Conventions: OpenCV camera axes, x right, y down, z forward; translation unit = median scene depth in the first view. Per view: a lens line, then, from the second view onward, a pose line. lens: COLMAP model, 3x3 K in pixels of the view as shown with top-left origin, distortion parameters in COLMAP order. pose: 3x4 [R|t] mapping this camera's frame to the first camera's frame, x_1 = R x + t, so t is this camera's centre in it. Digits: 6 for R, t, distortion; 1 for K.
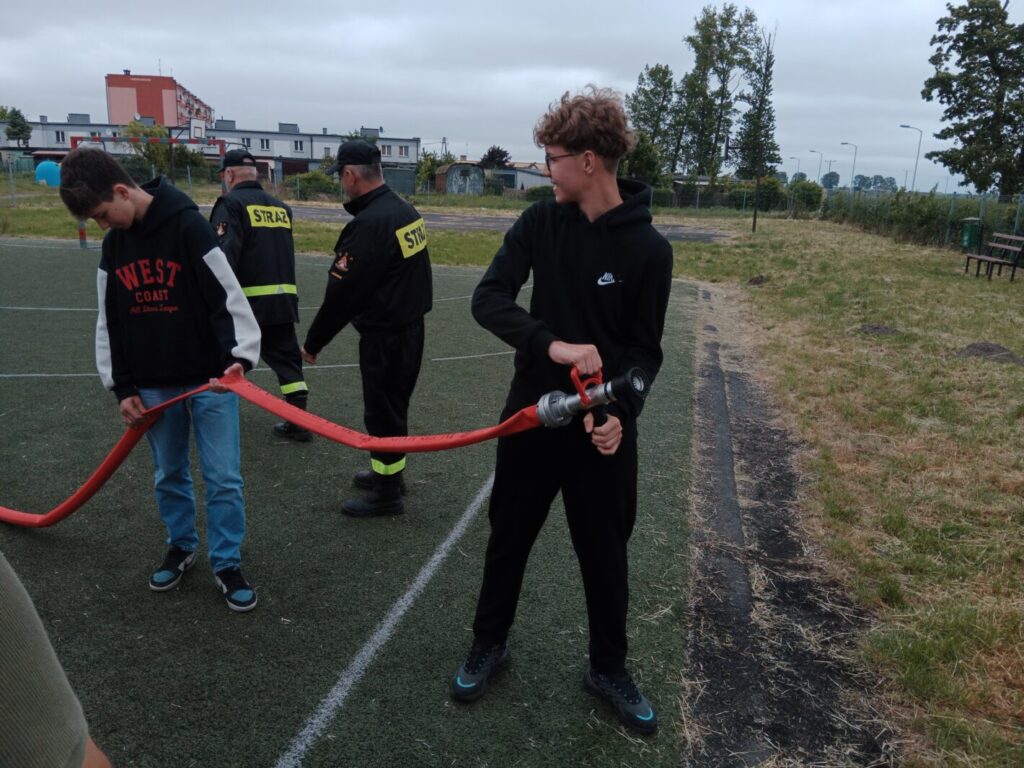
lens RADIAL K [[788.3, 0, 489.7], [0, 788.3, 390.2], [0, 0, 1]] dist [0.064832, -0.135317]
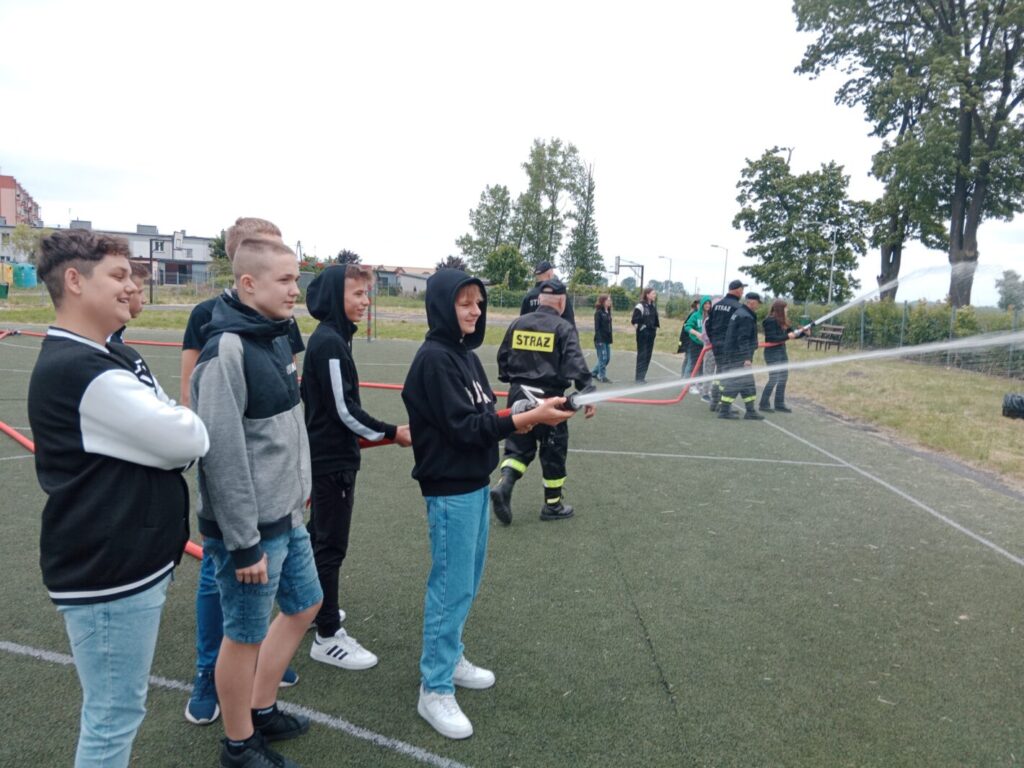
lens RADIAL K [[800.3, 0, 512.0], [0, 800.3, 384.0], [0, 0, 1]] dist [0.058490, -0.150863]
pose [[0.966914, -0.020907, 0.254244, -0.148053], [0.054020, 0.990815, -0.123969, 0.035946], [-0.249317, 0.133601, 0.959162, -0.154646]]
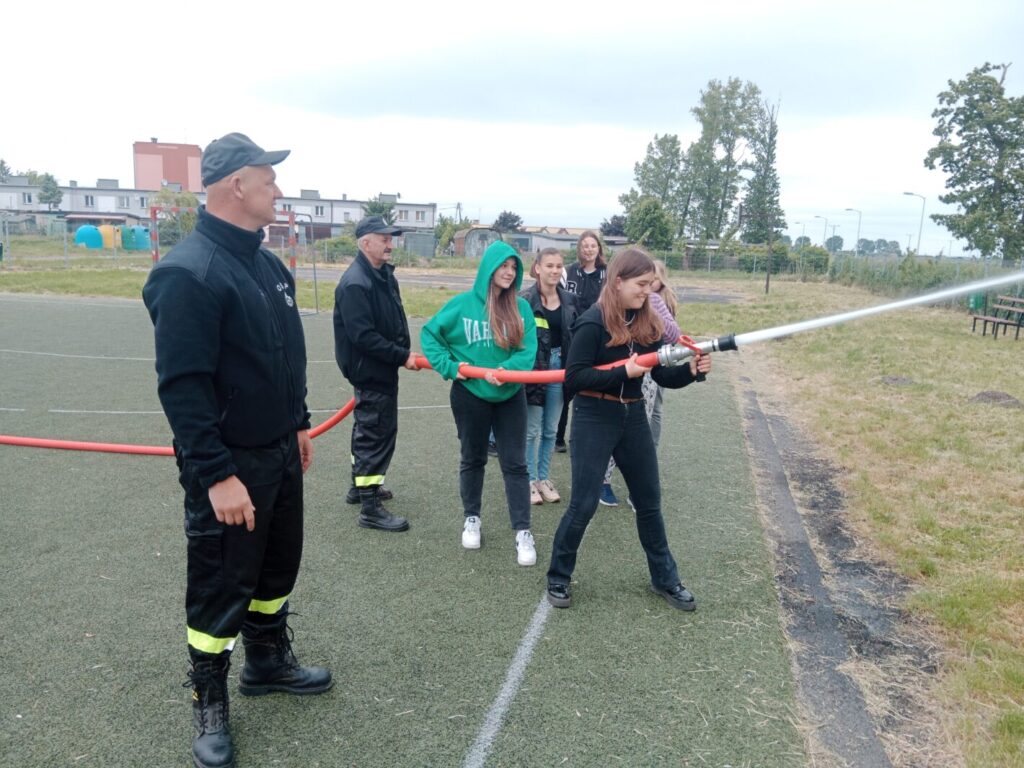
lens RADIAL K [[788.3, 0, 489.7], [0, 788.3, 390.2], [0, 0, 1]] dist [0.064832, -0.135317]
pose [[0.999949, 0.003879, -0.009332, -0.015610], [-0.004570, 0.997159, -0.075186, 0.005012], [0.009013, 0.075225, 0.997126, -0.025258]]
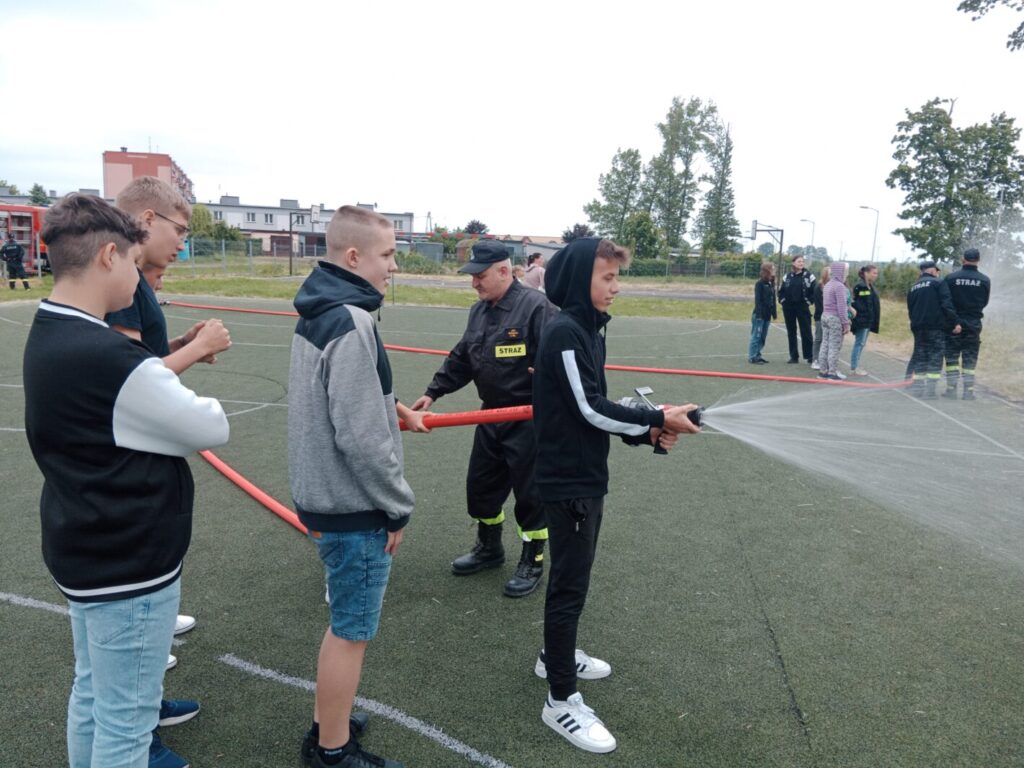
lens RADIAL K [[794.5, 0, 495.3], [0, 794.5, 404.6], [0, 0, 1]] dist [0.061262, -0.142437]
pose [[0.996799, -0.015731, 0.078380, -0.143671], [0.020987, 0.997553, -0.066693, 0.032790], [-0.077139, 0.068125, 0.994690, -0.143533]]
